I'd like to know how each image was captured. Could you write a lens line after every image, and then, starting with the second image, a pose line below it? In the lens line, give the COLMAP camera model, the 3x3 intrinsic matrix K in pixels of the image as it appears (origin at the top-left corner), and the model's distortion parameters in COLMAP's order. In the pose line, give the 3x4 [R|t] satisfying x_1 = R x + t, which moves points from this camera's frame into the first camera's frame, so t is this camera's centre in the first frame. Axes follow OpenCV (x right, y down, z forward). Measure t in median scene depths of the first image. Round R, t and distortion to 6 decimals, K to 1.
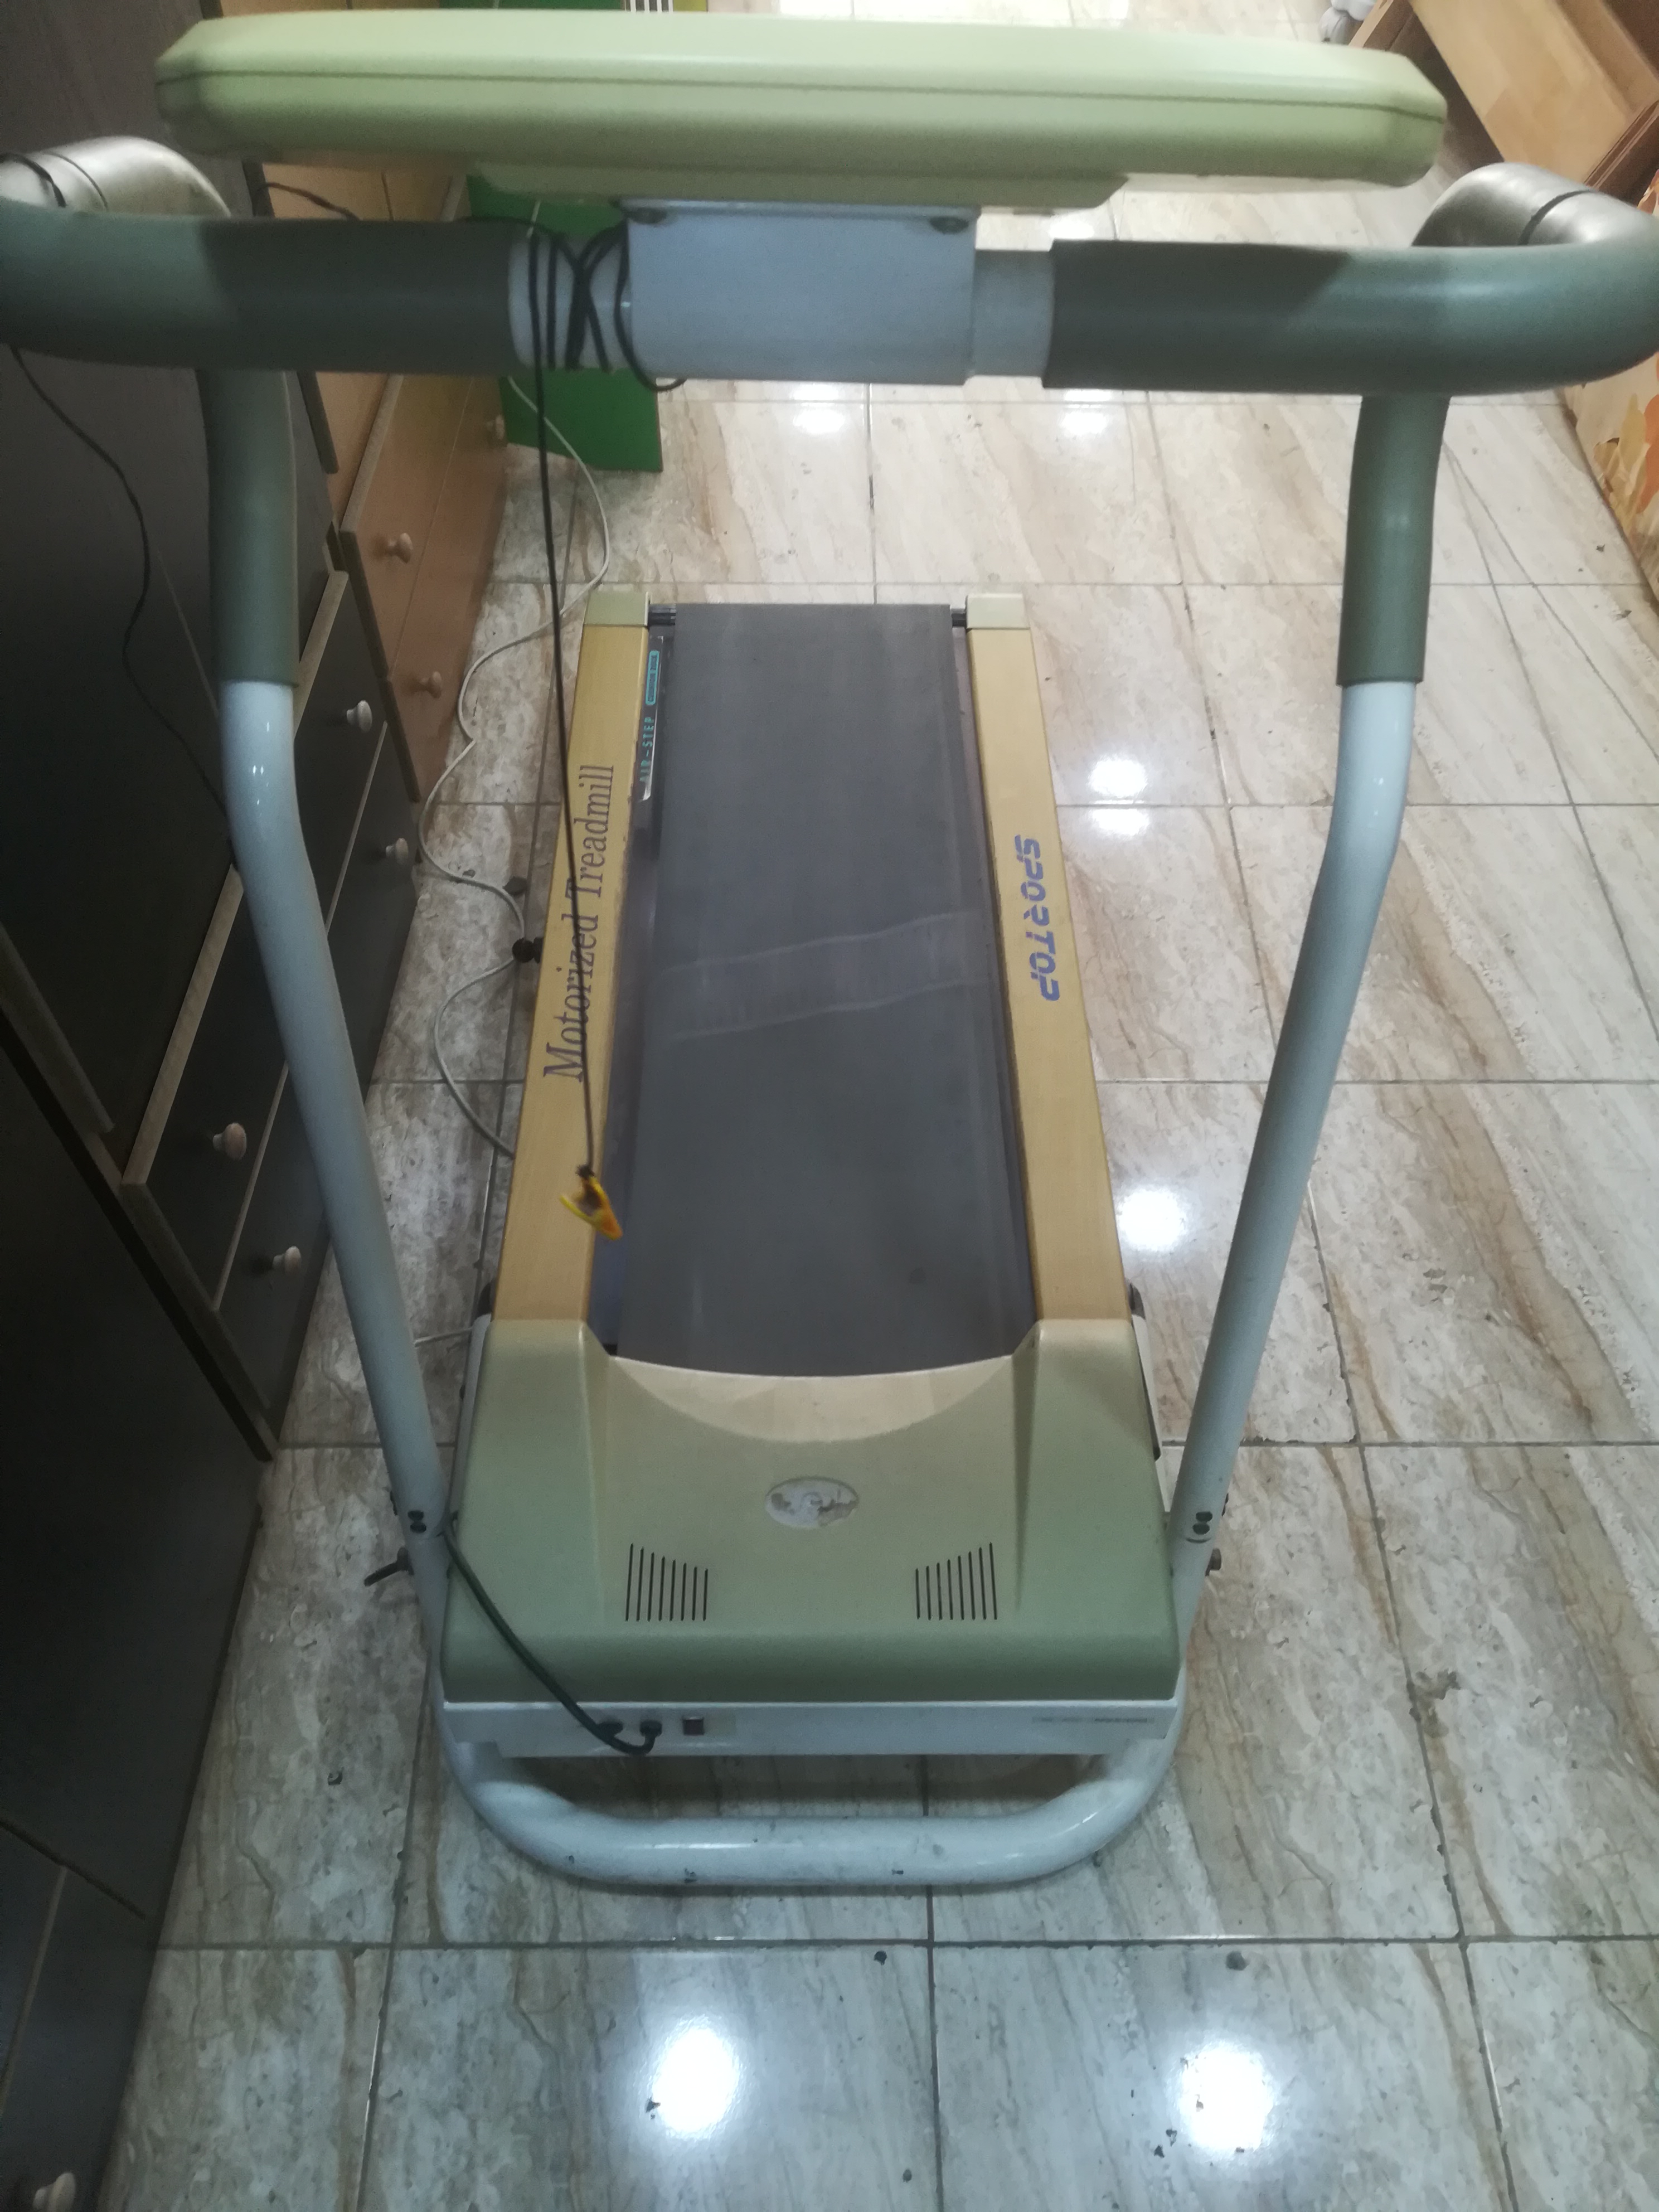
lens RADIAL K [[1782.6, 0, 847.3], [0, 1782.6, 1053.0], [0, 0, 1]] dist [0.052693, -0.078878]
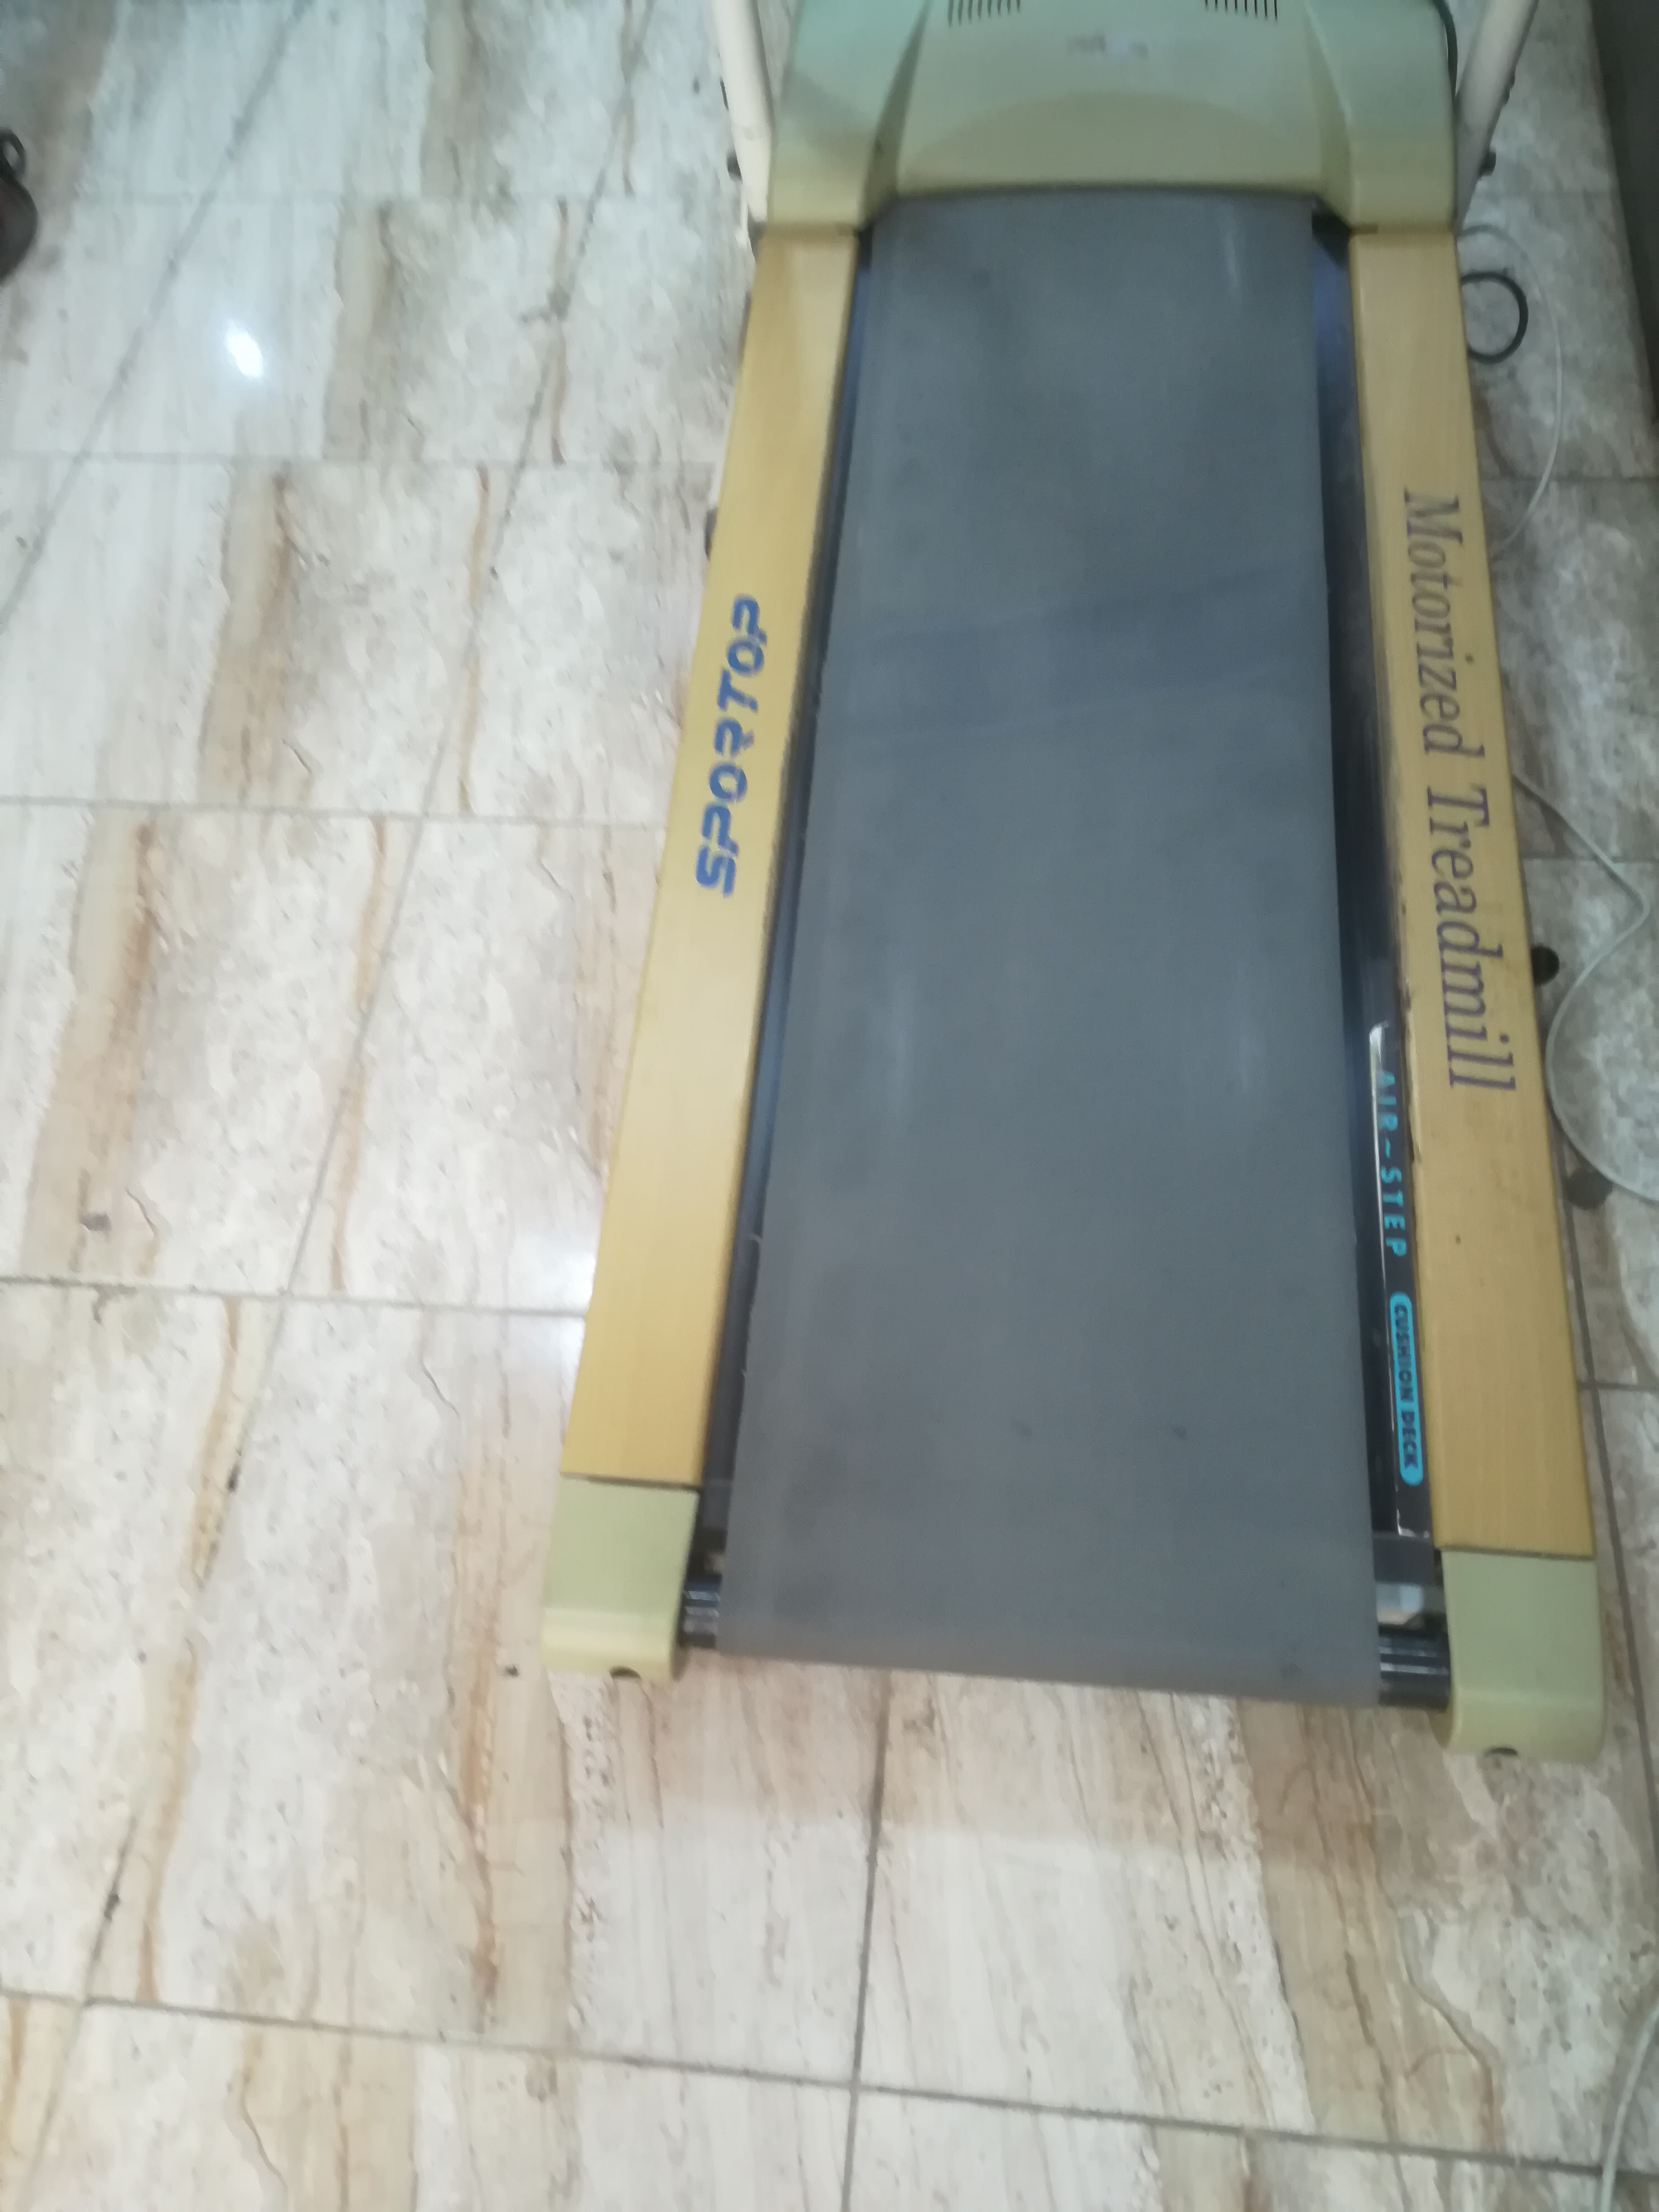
lens RADIAL K [[1782.6, 0, 828.4], [0, 1782.6, 1101.7], [0, 0, 1]] dist [0.052693, -0.078878]
pose [[-0.992890, -0.070135, 0.096184, -0.000239], [0.114558, -0.343359, 0.932192, -0.758816], [-0.032354, 0.936582, 0.348952, 0.931111]]
